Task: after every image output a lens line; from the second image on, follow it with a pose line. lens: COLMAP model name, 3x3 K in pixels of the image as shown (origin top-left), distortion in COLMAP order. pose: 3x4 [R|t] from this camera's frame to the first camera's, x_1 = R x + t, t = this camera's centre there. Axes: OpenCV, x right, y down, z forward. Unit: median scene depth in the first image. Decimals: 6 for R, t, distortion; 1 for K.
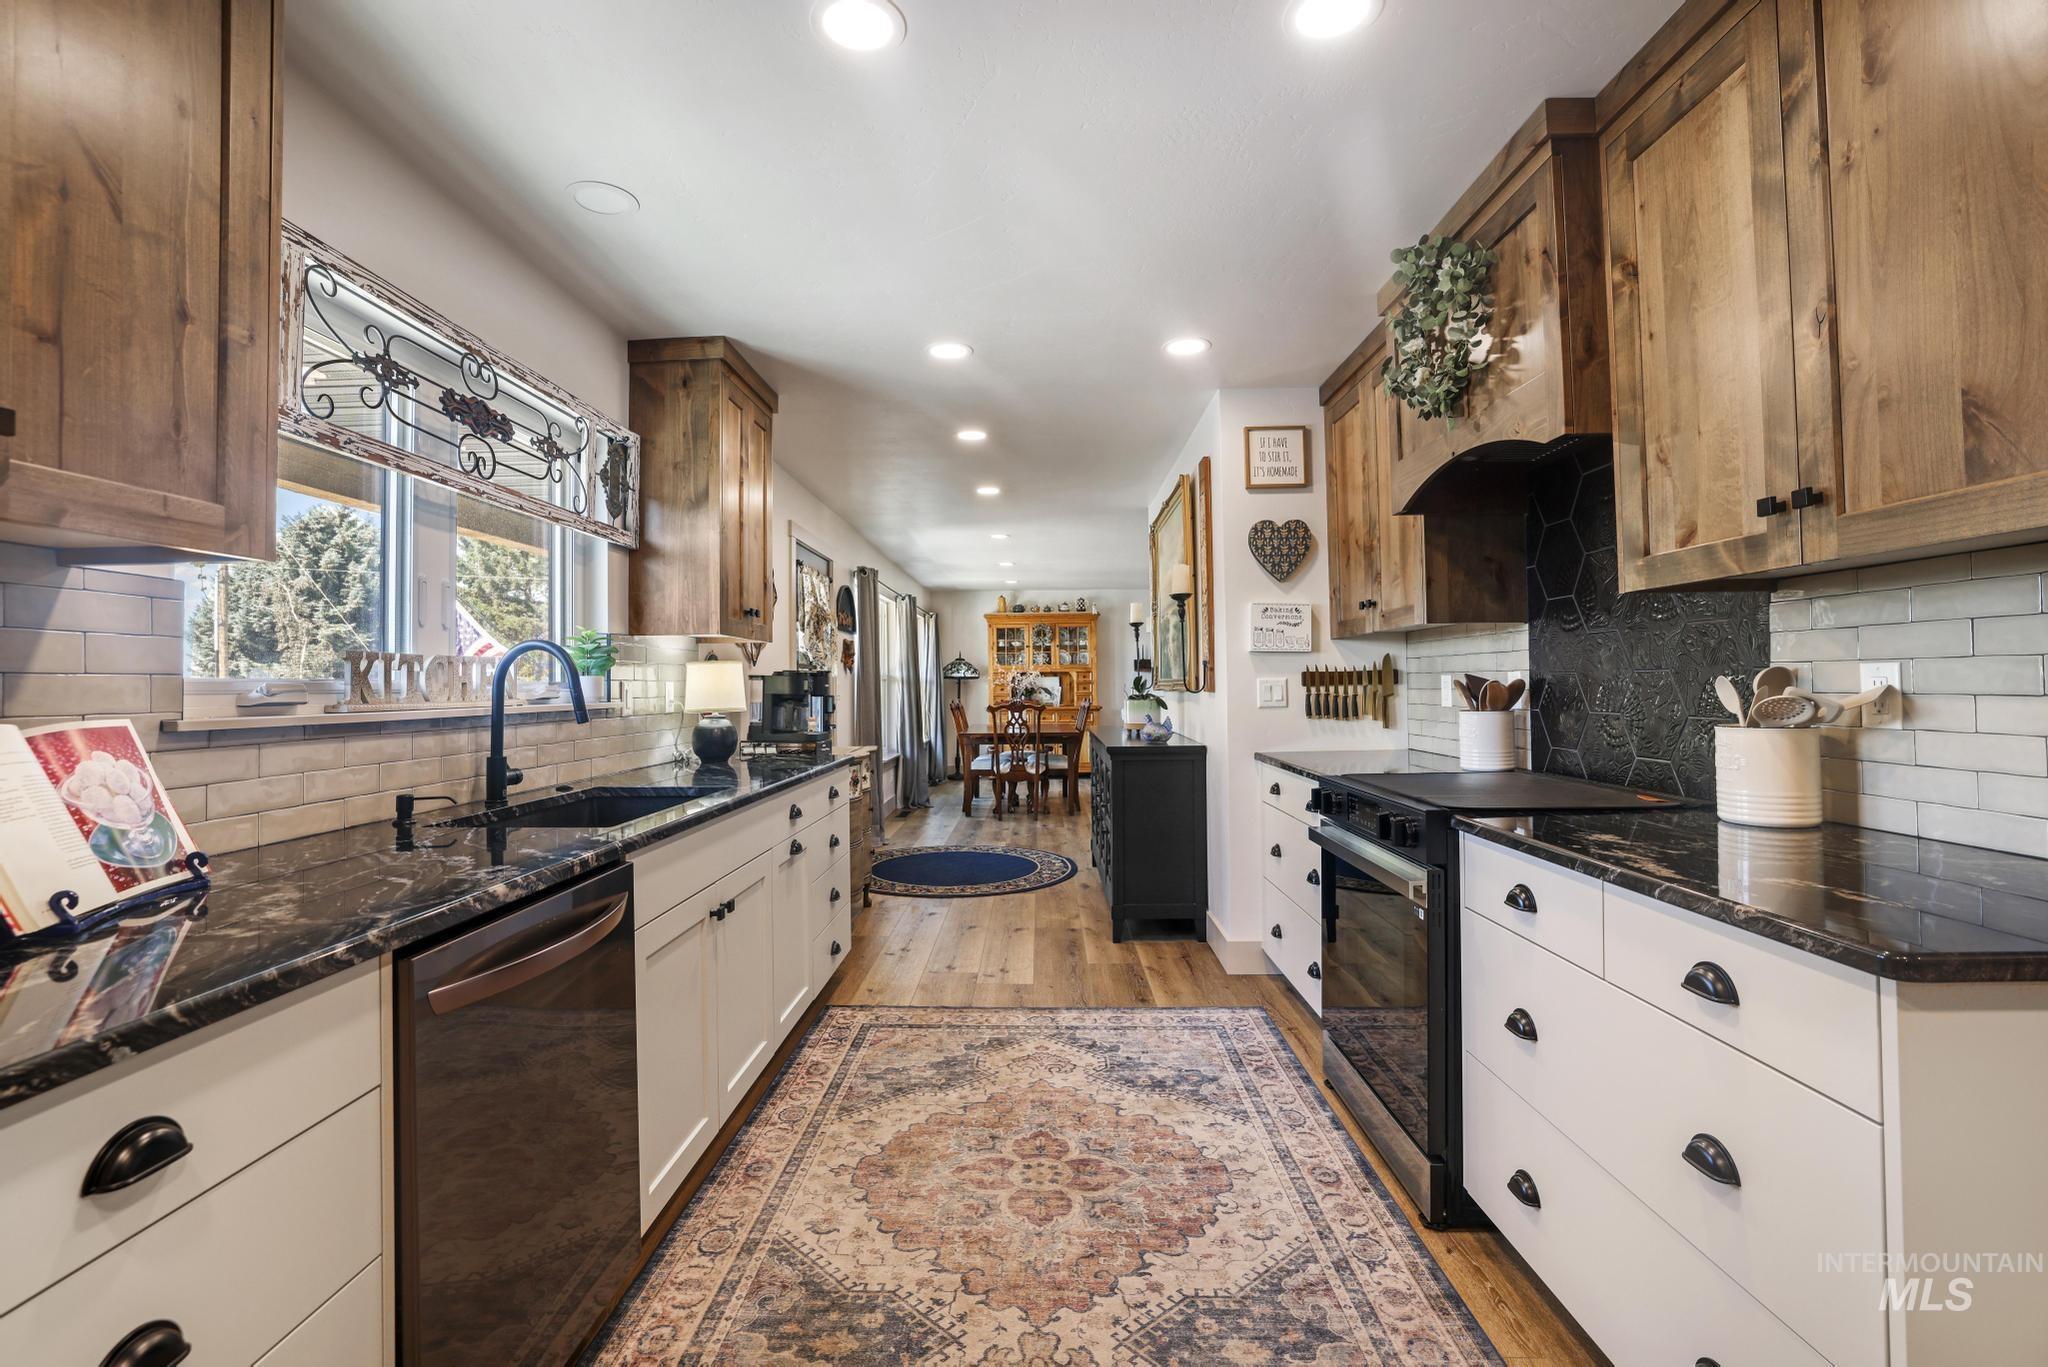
lens RADIAL K [[891.0, 0, 1000.8], [0, 891.0, 669.4], [0, 0, 1]] dist [-0.052553, 0.021196]
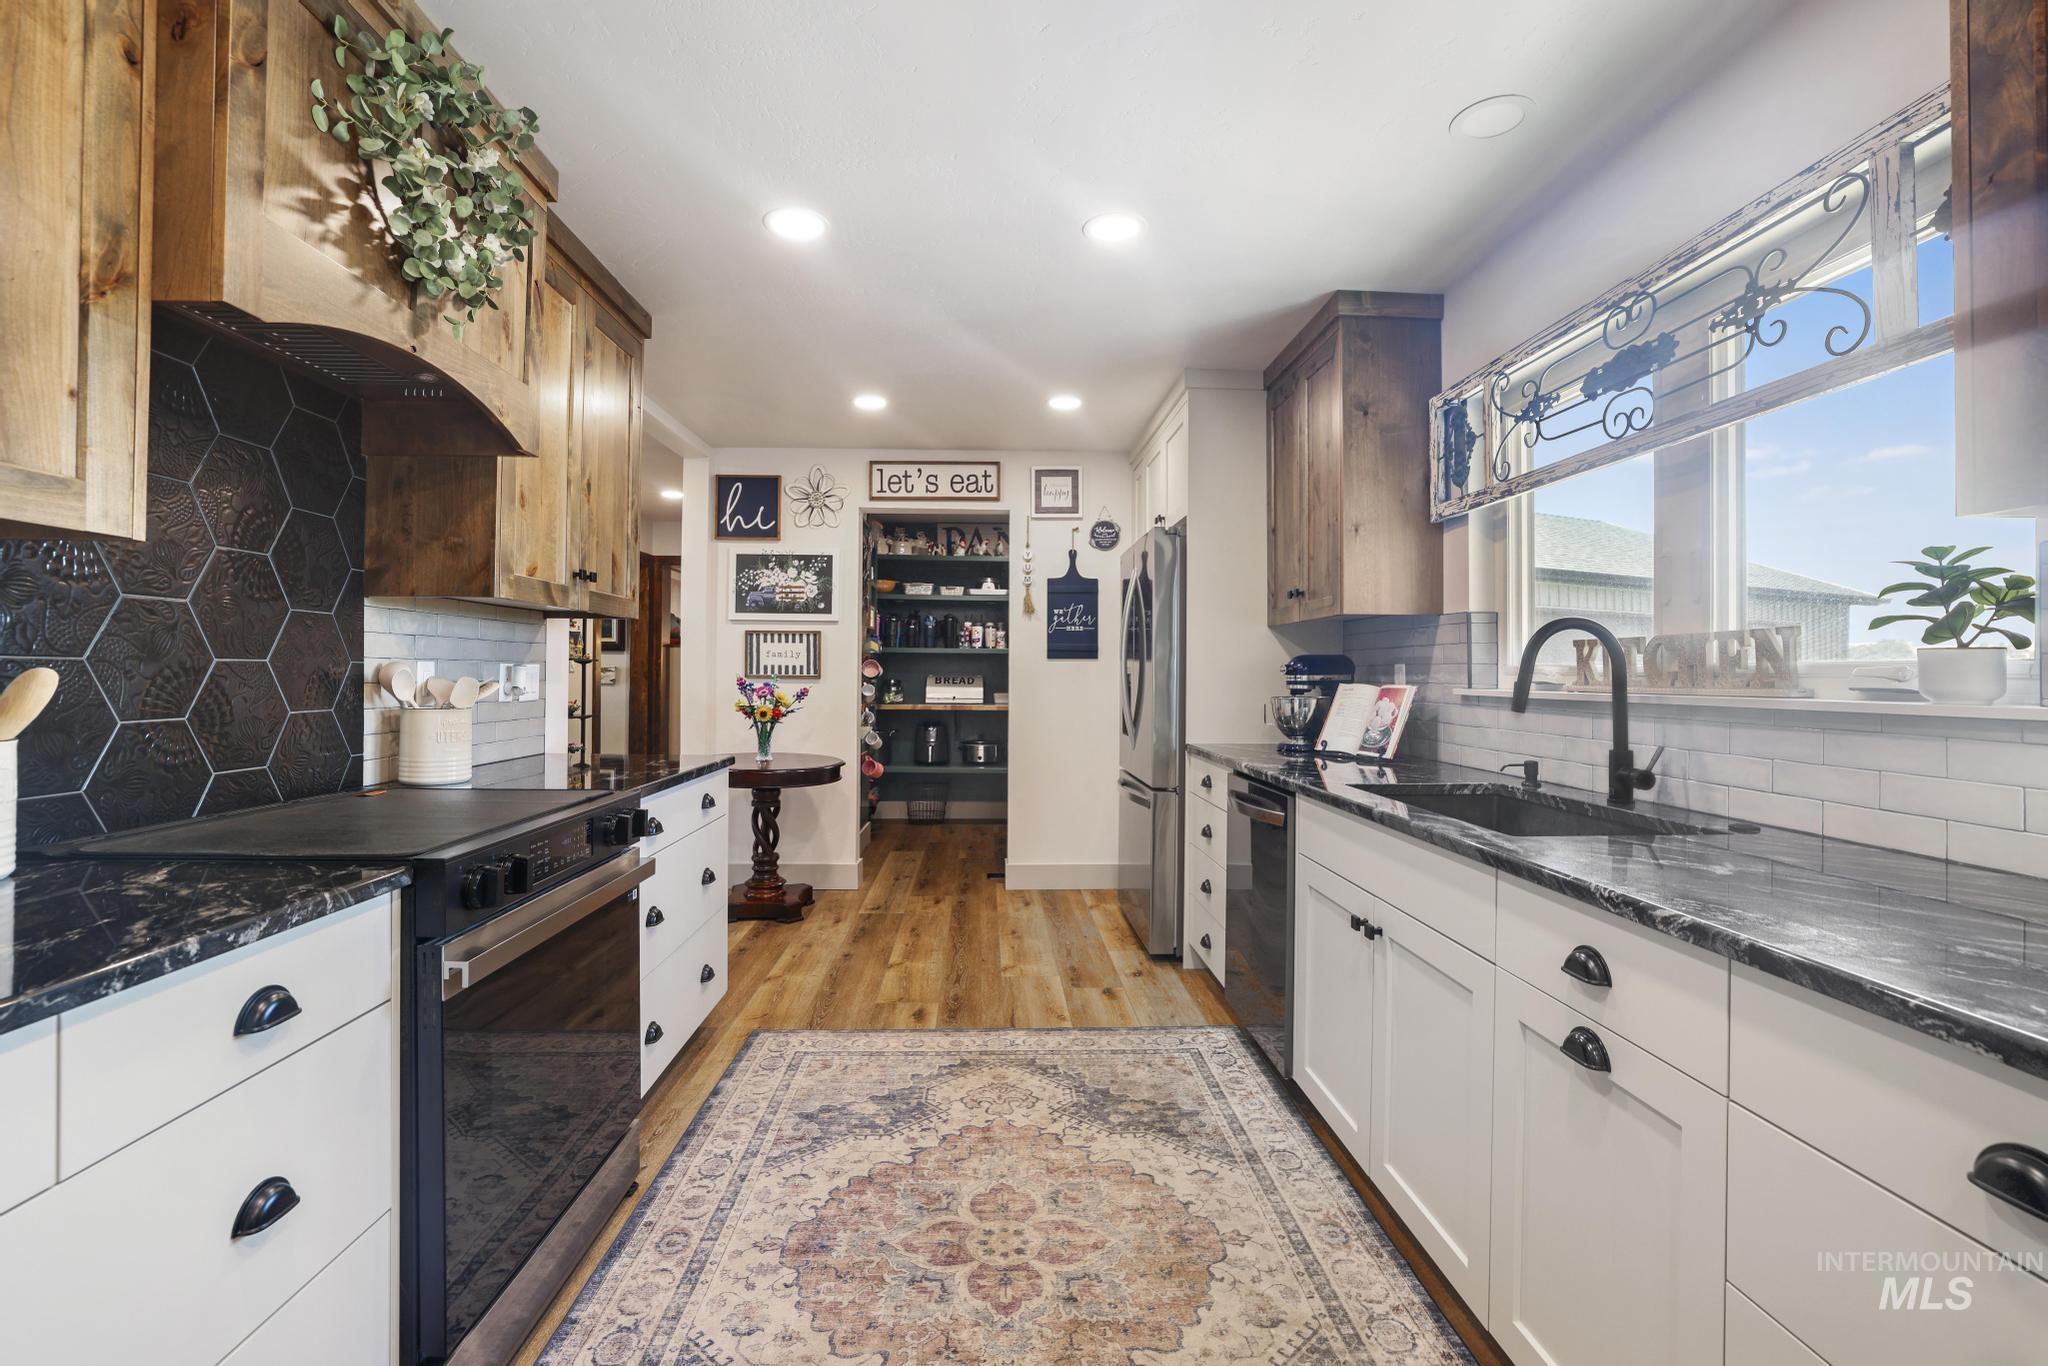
lens RADIAL K [[882.8, 0, 1029.8], [0, 882.8, 673.8], [0, 0, 1]] dist [-0.050505, 0.020355]
pose [[-0.995113, 0.005513, -0.098593, 0.096291], [0.007138, 0.999844, -0.016135, 0.032700], [0.098489, -0.016760, -0.994997, 1.776831]]
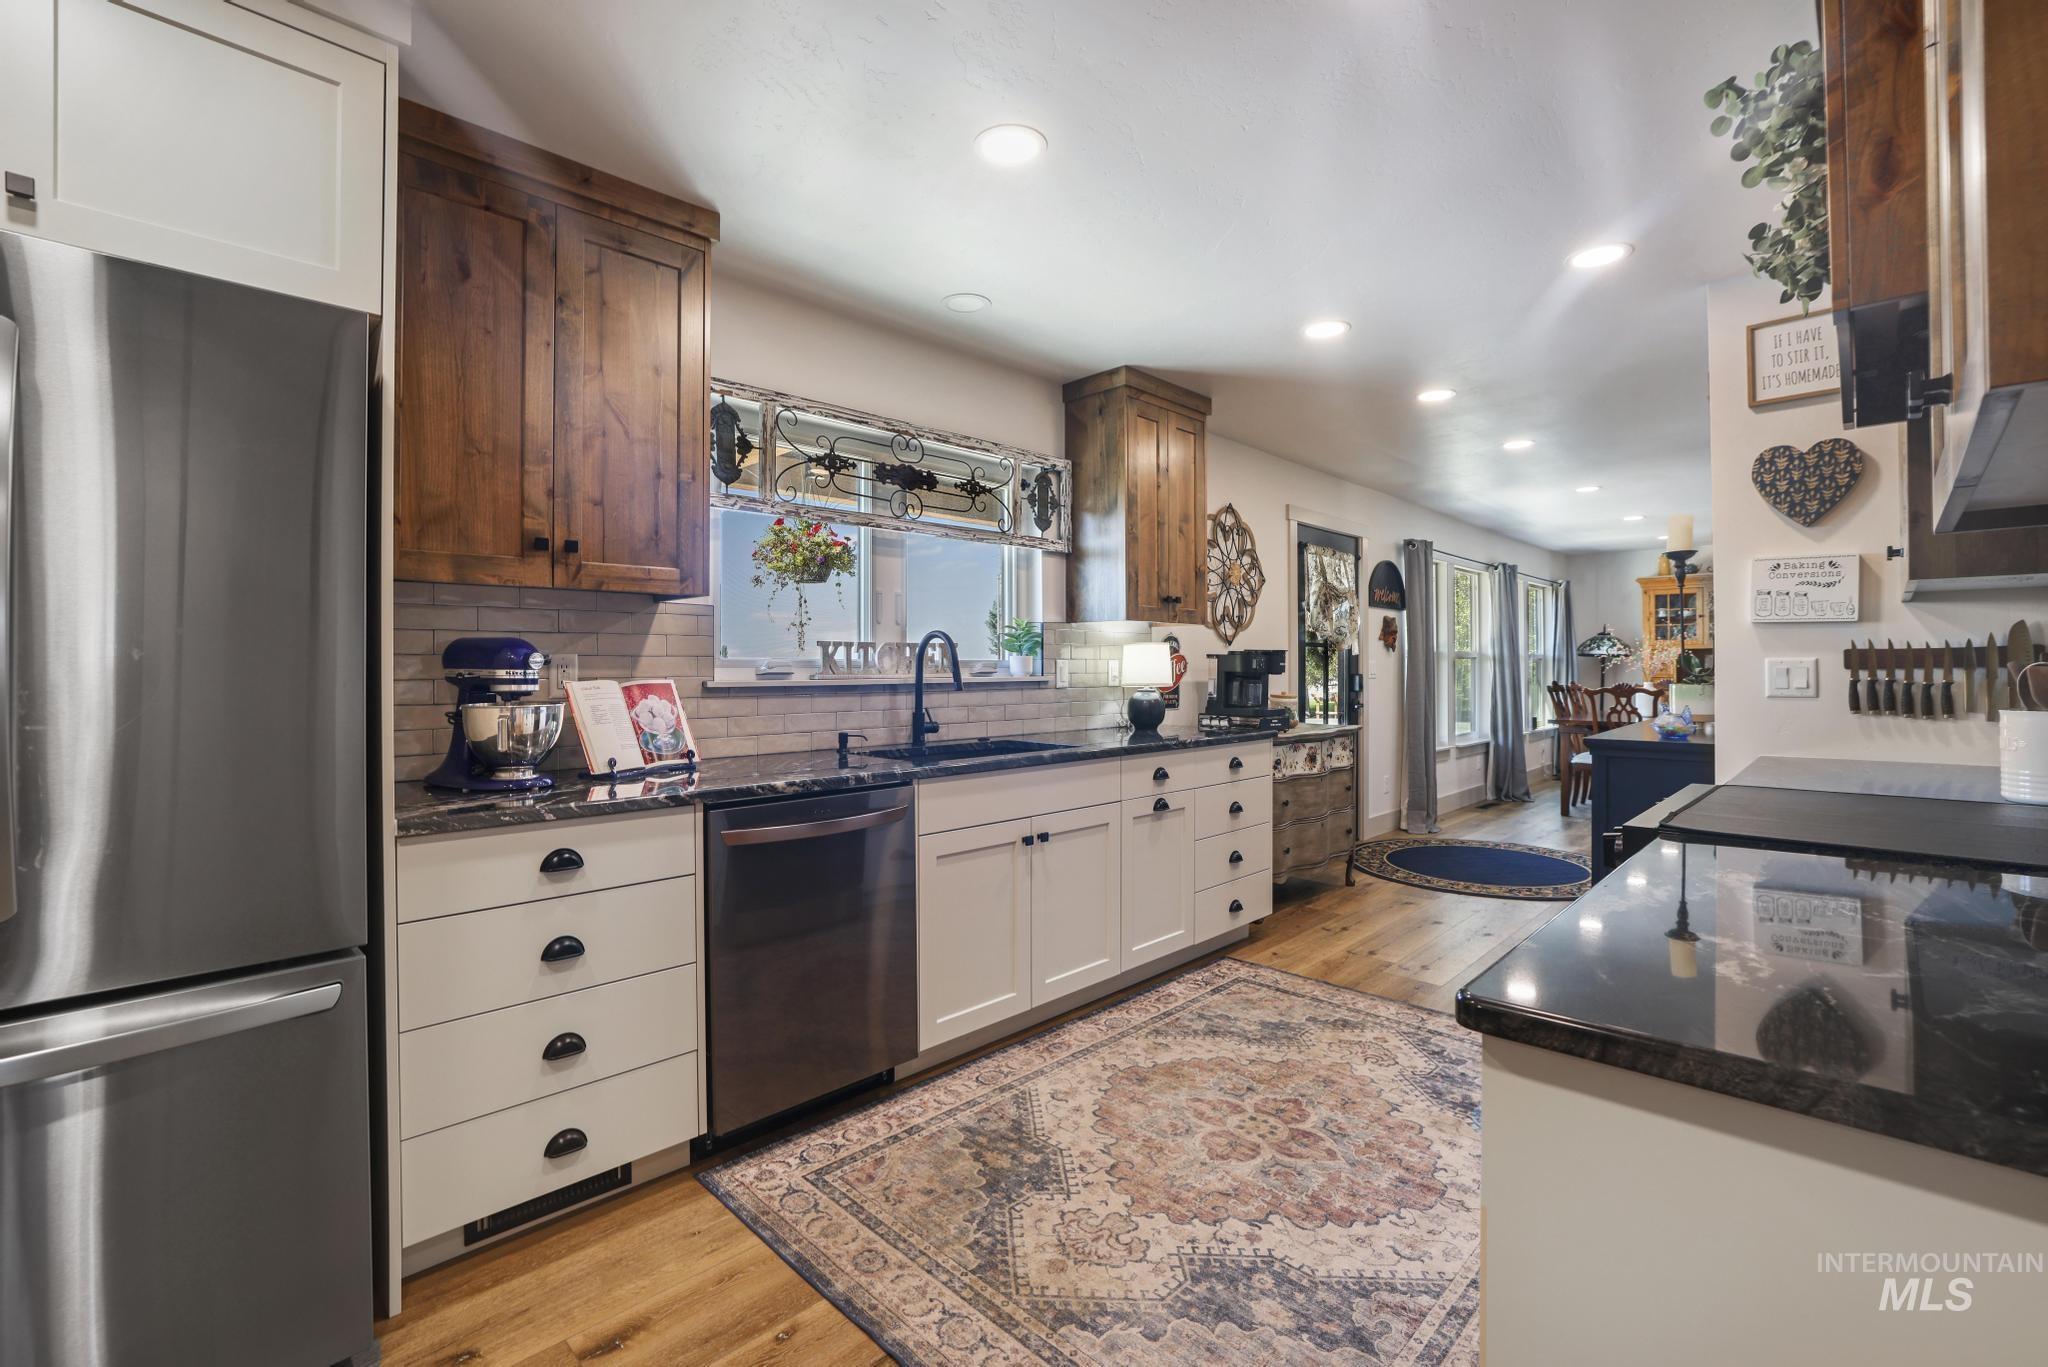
lens RADIAL K [[891.0, 0, 1000.8], [0, 891.0, 669.4], [0, 0, 1]] dist [-0.052553, 0.021196]
pose [[0.727805, 0.010558, -0.685702, 0.516730], [0.007343, 0.999704, 0.023187, -0.003743], [0.685744, -0.021911, 0.727513, 0.029529]]
